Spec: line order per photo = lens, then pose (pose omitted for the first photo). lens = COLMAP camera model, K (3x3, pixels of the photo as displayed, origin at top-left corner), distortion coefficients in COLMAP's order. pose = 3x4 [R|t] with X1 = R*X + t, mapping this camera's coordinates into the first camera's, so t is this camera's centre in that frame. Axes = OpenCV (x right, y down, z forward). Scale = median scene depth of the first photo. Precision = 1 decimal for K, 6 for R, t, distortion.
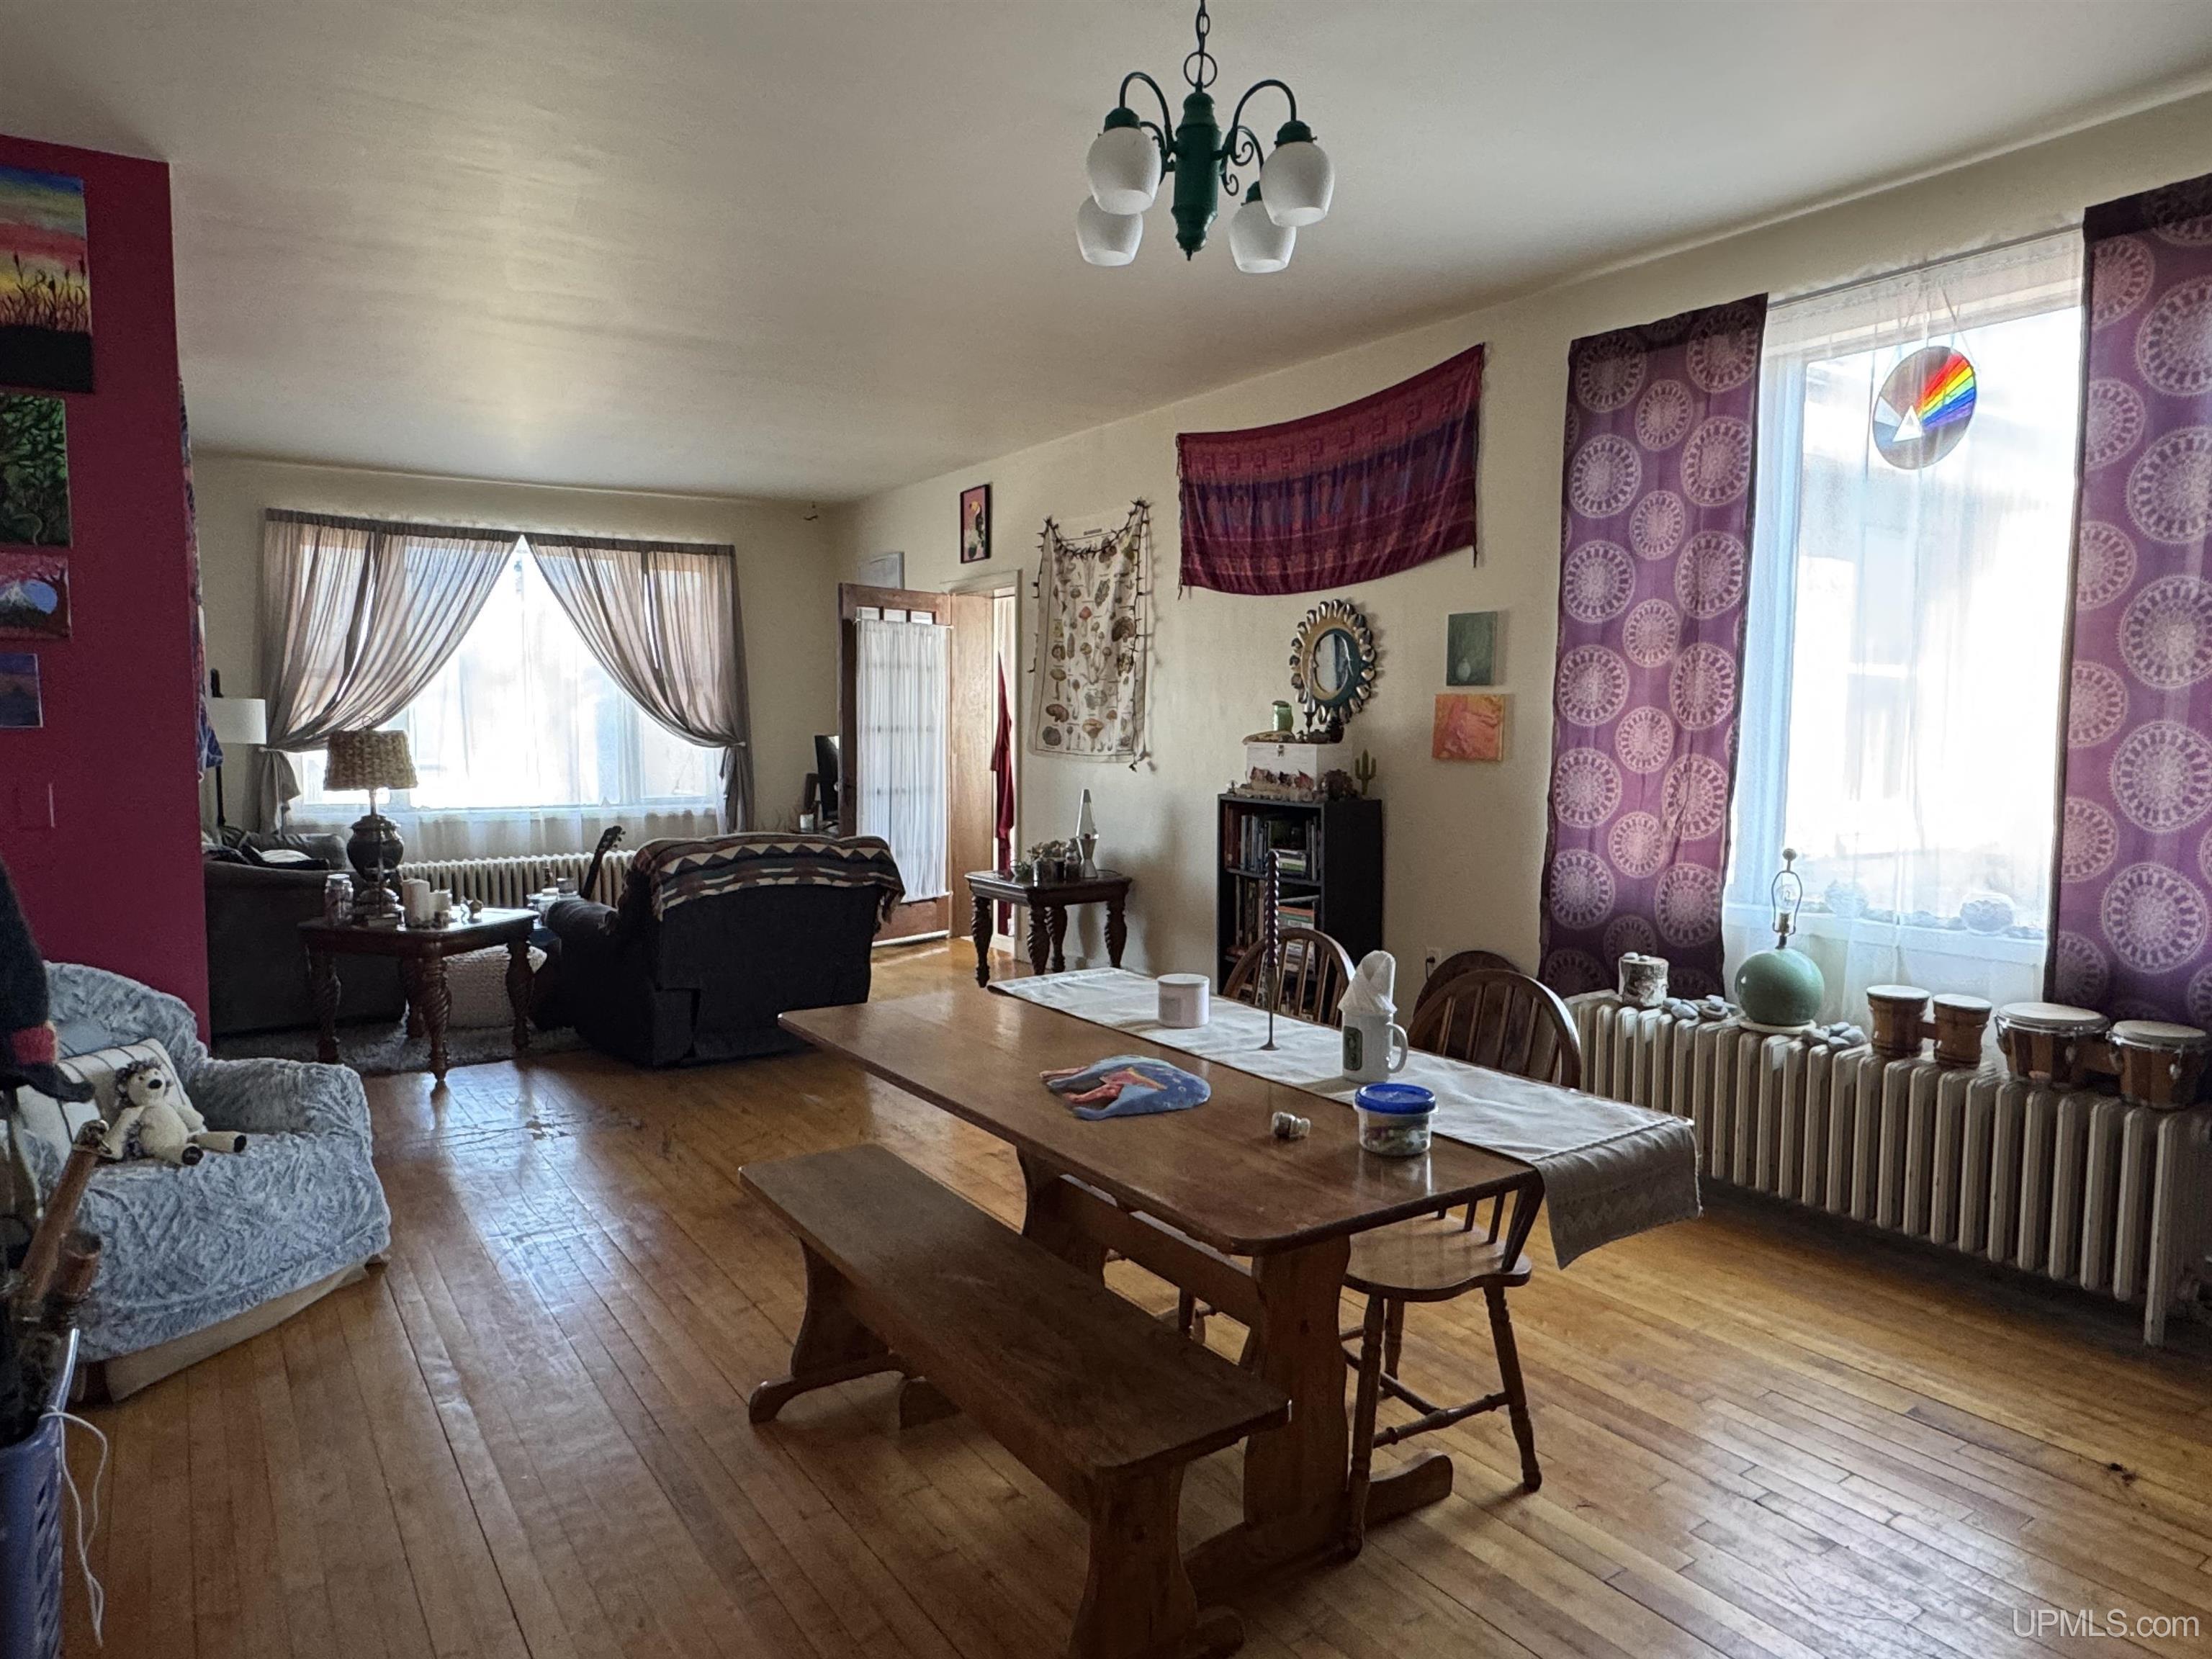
lens RADIAL K [[1405.0, 0, 1106.9], [0, 1405.0, 830.0], [0, 0, 1]] dist [-0.010764, 0.010577]
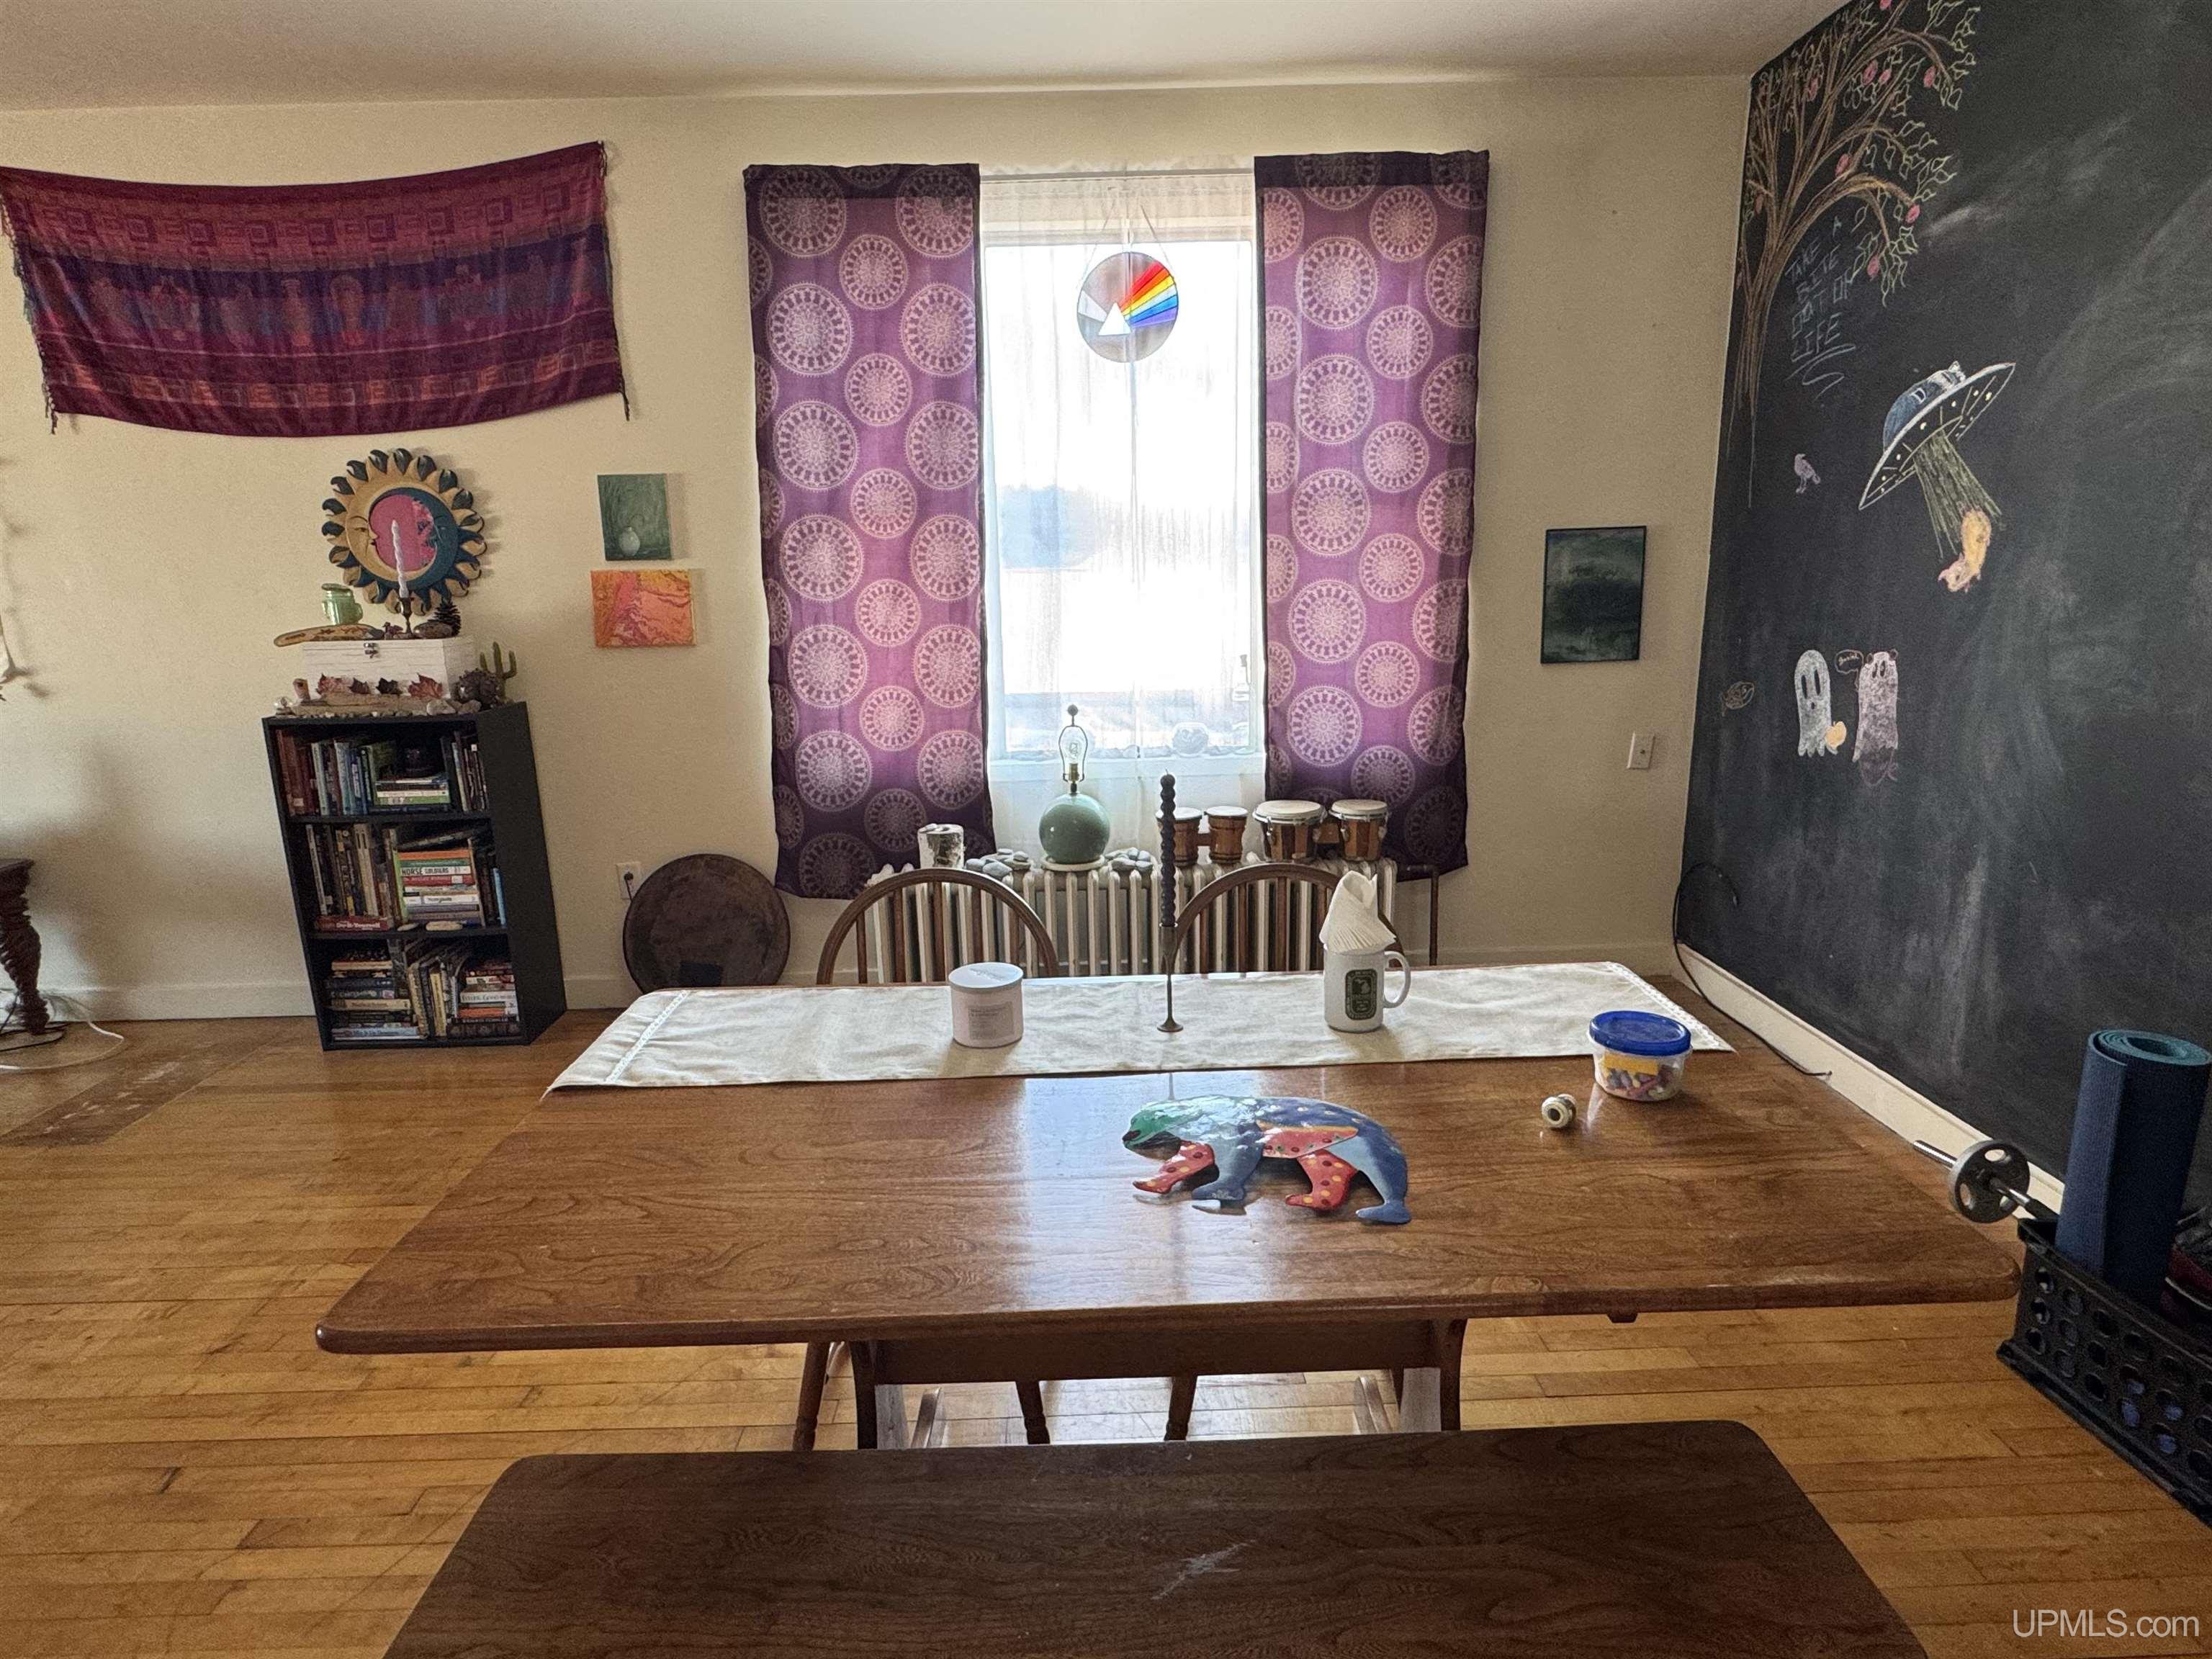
lens RADIAL K [[1180.0, 0, 1107.2], [0, 1180.0, 825.6], [0, 0, 1]] dist [-0.000089, -0.000441]
pose [[0.542477, -0.188984, 0.818537, -0.249619], [0.095531, 0.981925, 0.163395, -0.038027], [-0.834621, -0.010443, 0.550725, 0.406398]]
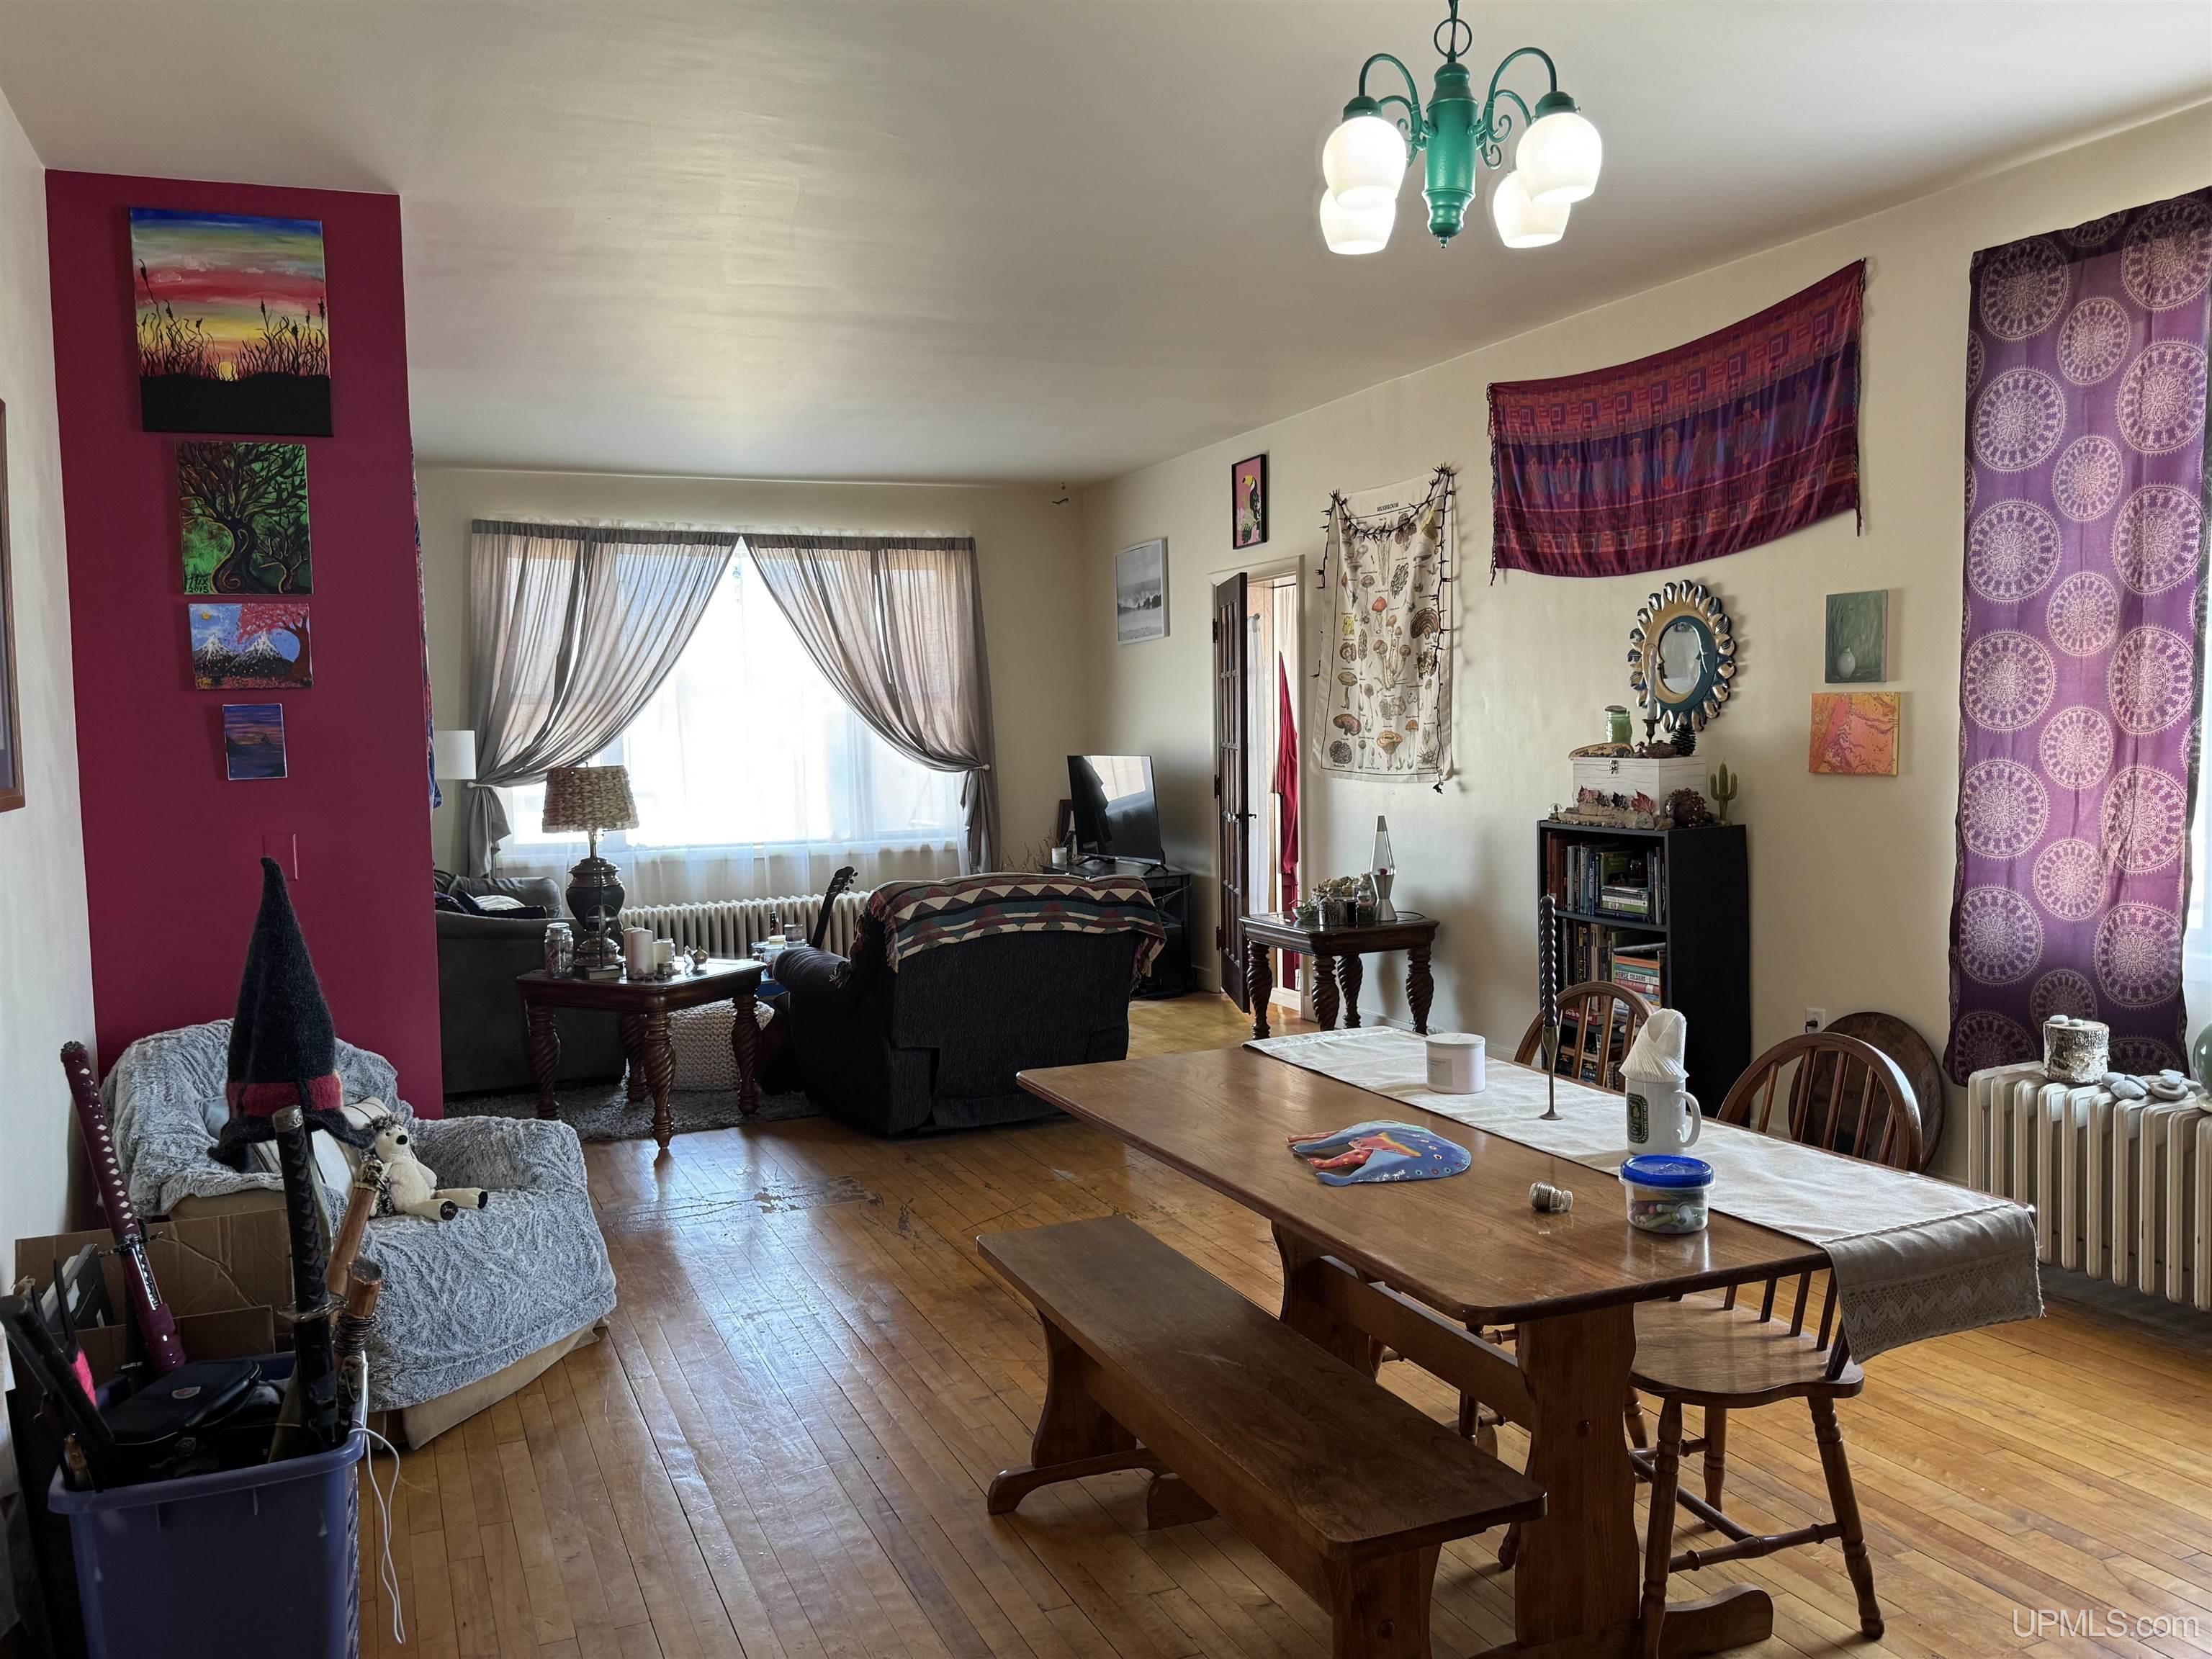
lens RADIAL K [[1761.4, 0, 1114.1], [0, 1761.4, 835.0], [0, 0, 1]] dist [0.079925, -0.112522]
pose [[0.982867, -0.013712, -0.183805, 0.031935], [0.011365, 0.999840, -0.013814, -0.006917], [0.183965, 0.011488, 0.982866, -0.095912]]
